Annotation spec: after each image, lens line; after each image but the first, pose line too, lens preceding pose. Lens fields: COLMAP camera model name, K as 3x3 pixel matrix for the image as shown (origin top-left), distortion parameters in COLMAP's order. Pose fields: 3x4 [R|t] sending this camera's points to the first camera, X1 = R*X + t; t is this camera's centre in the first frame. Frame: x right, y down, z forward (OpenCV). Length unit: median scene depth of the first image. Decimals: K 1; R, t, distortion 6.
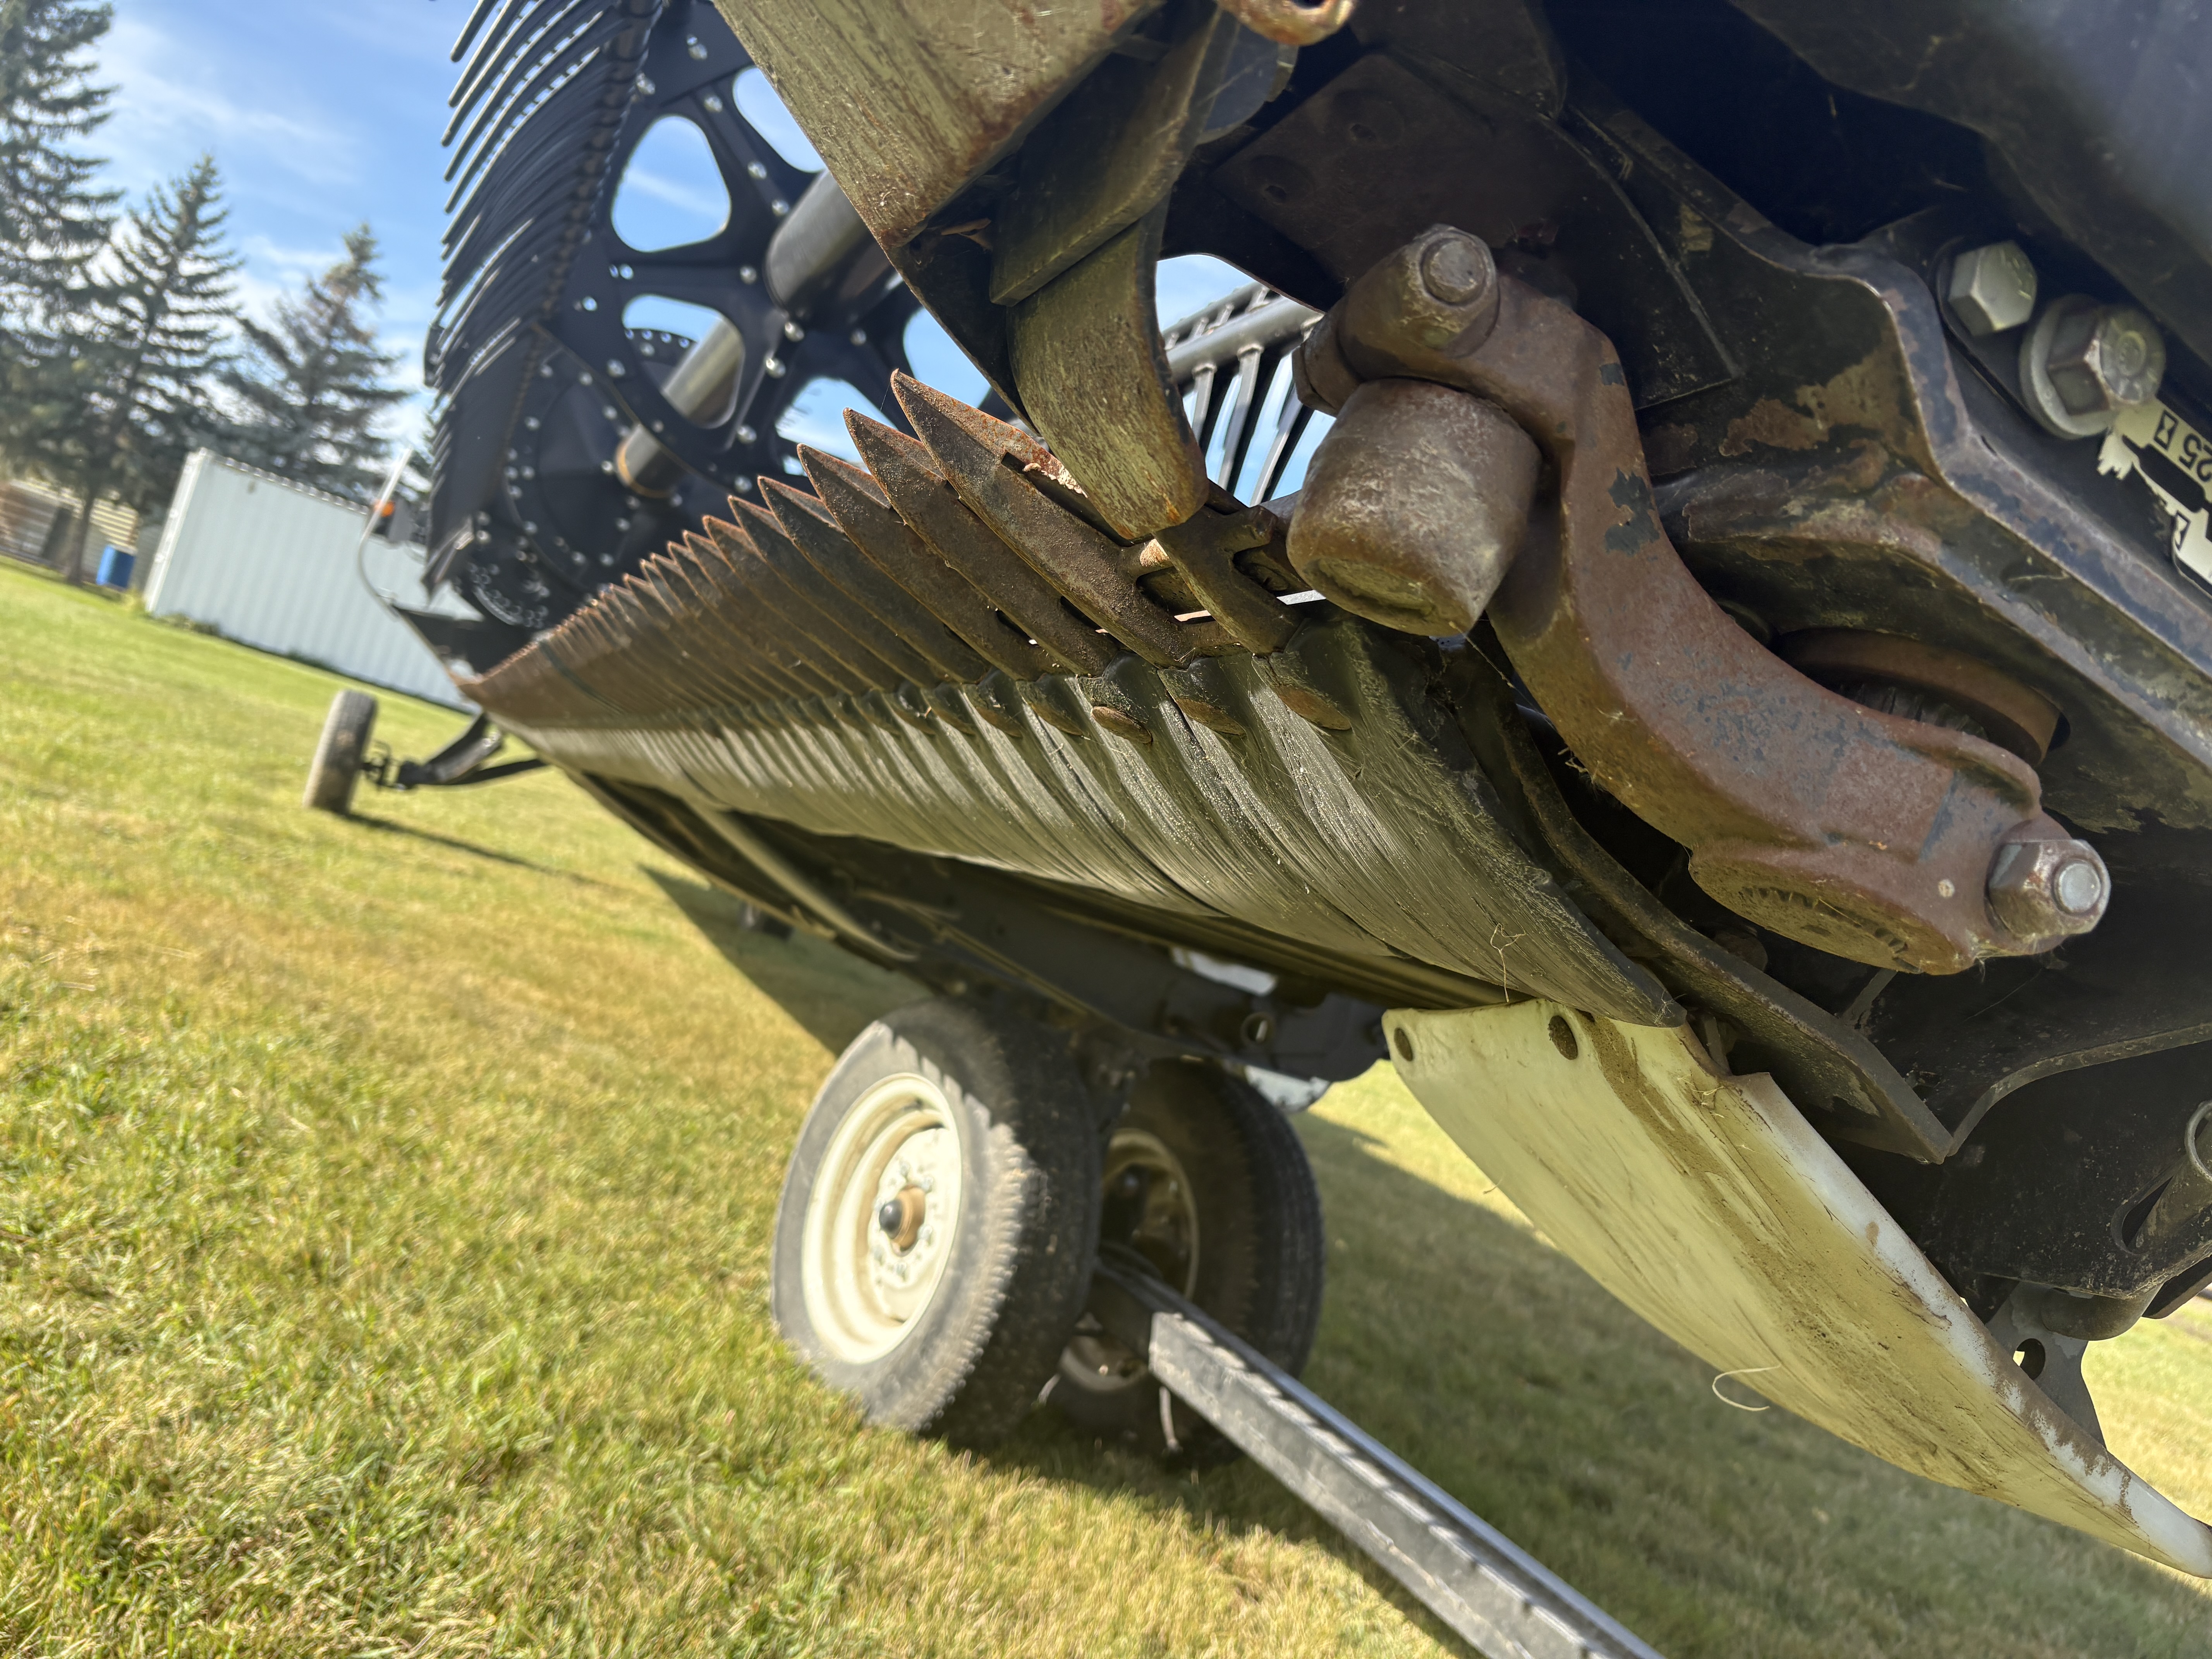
lens RADIAL K [[1683.2, 0, 1090.5], [0, 1683.2, 834.4], [0, 0, 1]] dist [0.043763, -0.064777]
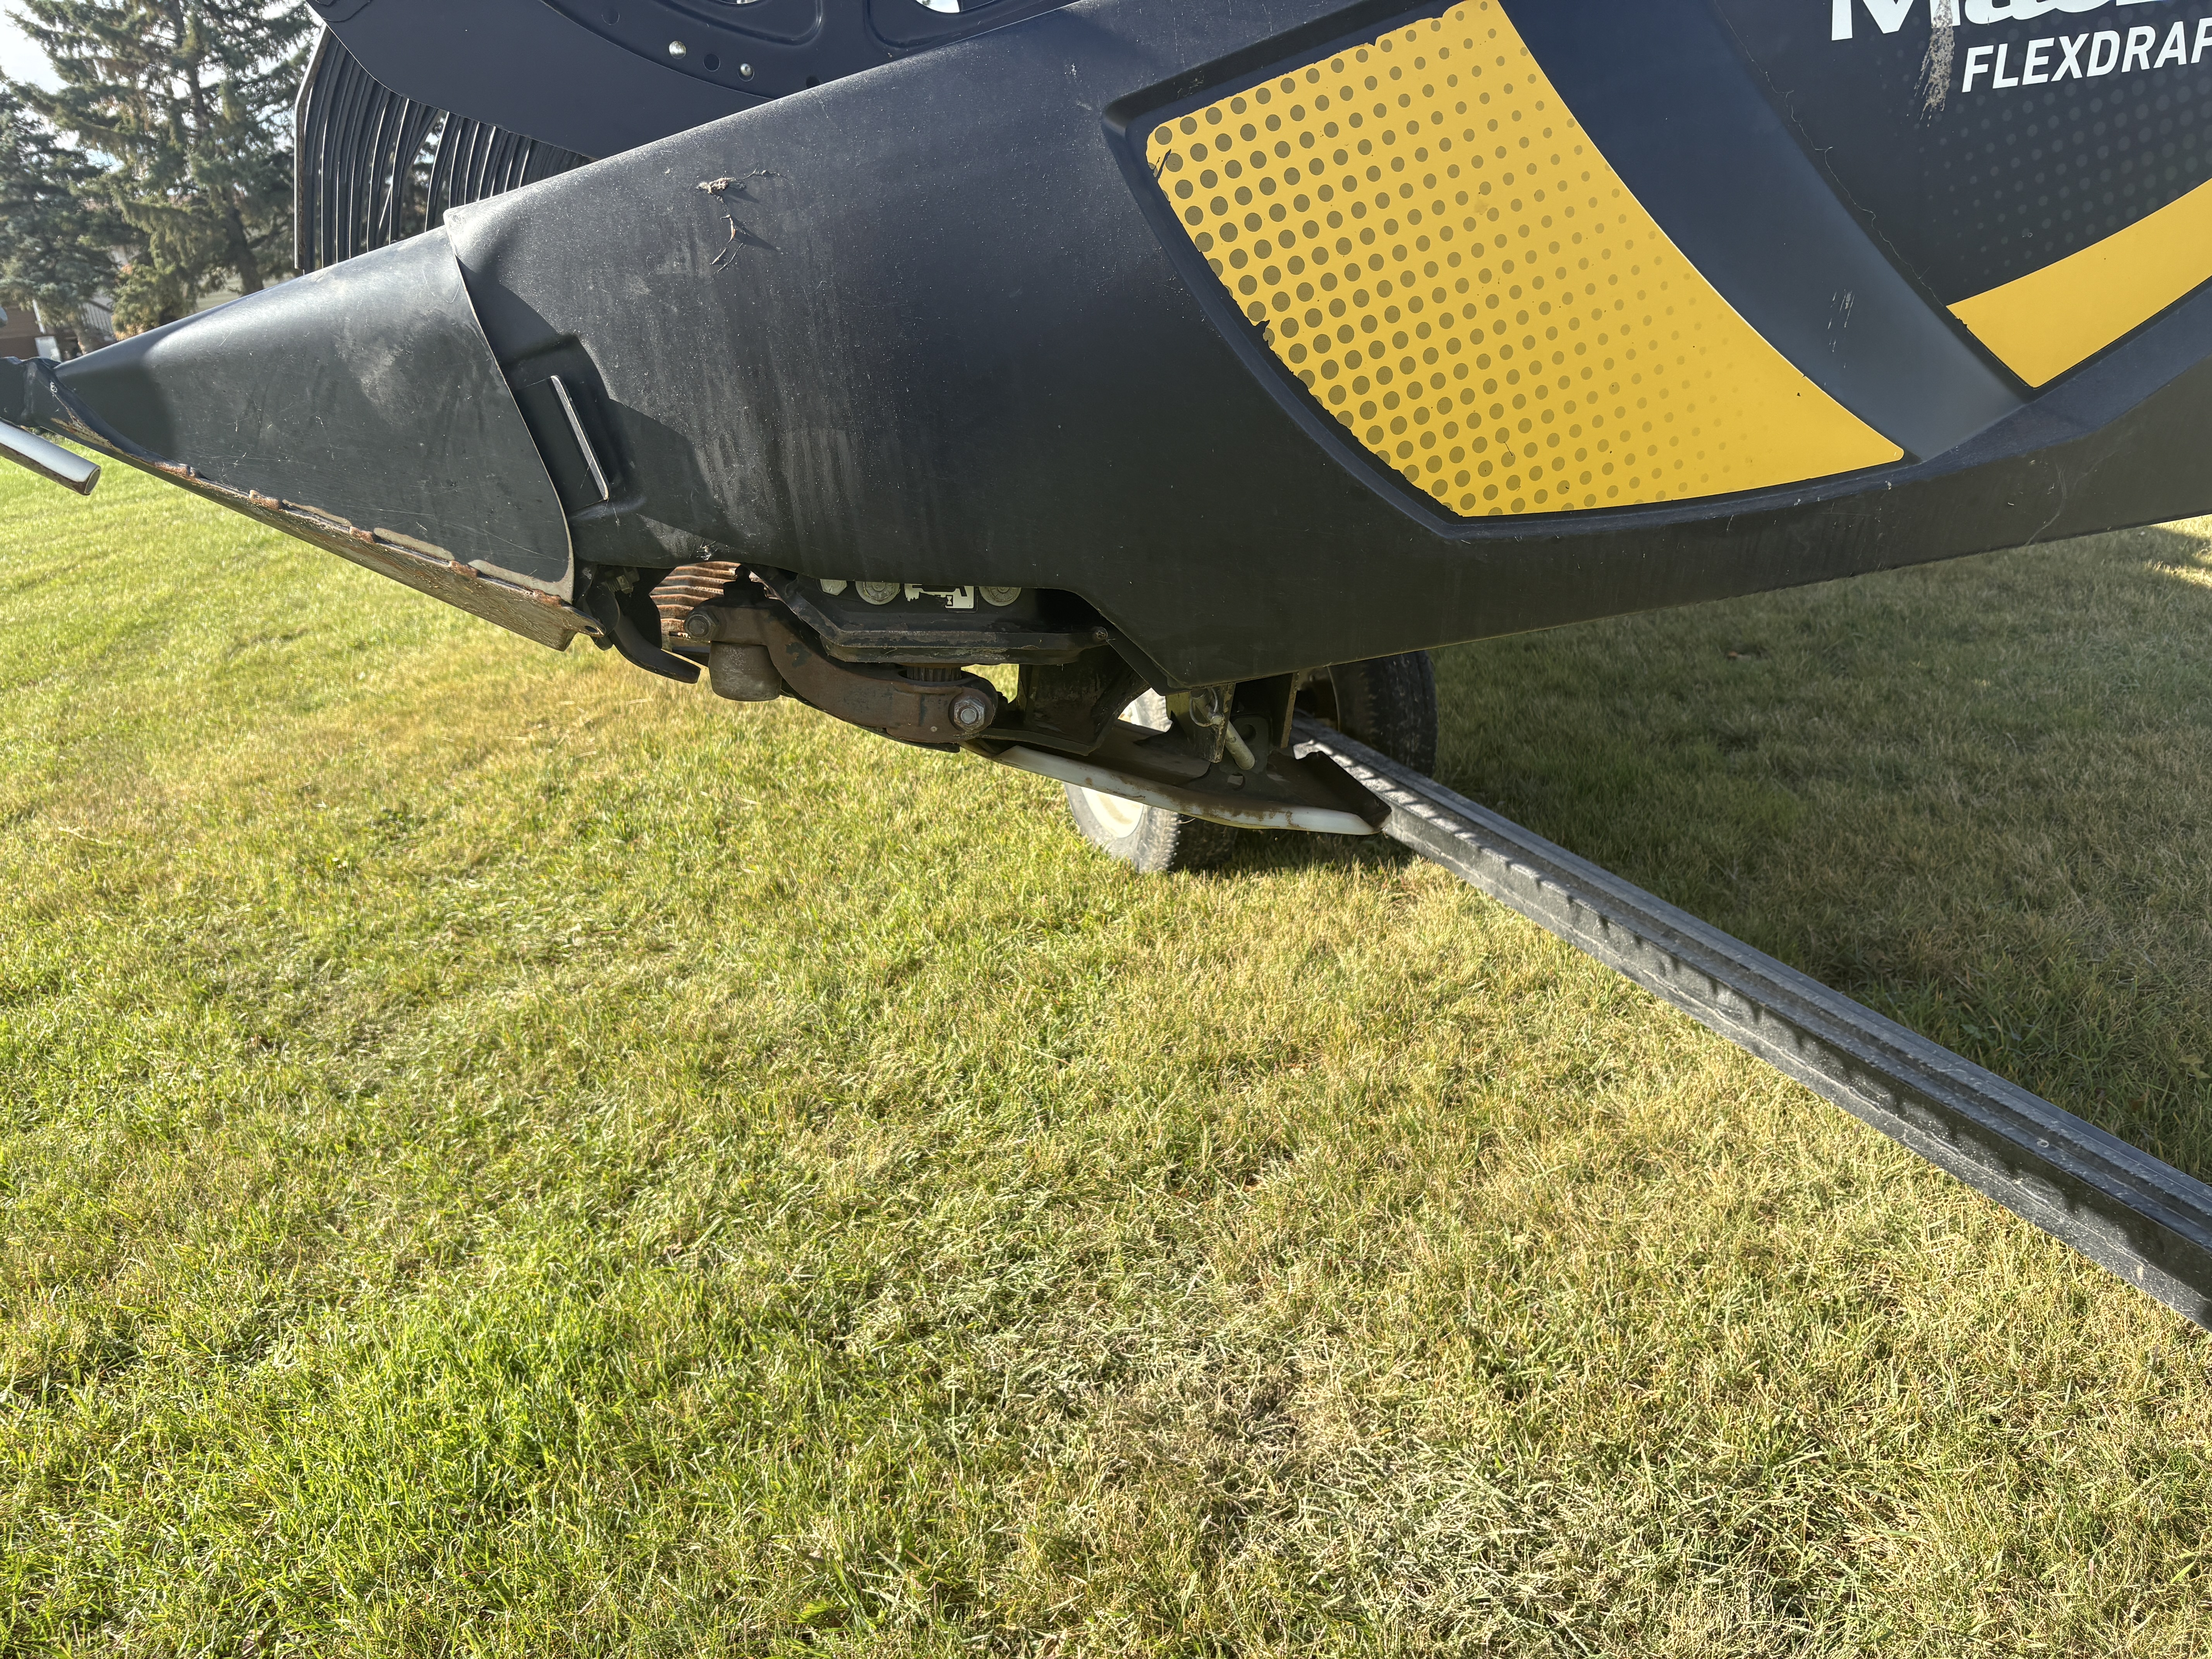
lens RADIAL K [[1659.2, 0, 1077.4], [0, 1659.2, 806.0], [0, 0, 1]] dist [0.051673, -0.062983]
pose [[0.898197, -0.310707, -0.310971, 0.766665], [0.392836, 0.884805, 0.250600, -0.240403], [0.197285, -0.347249, 0.916786, -0.862067]]
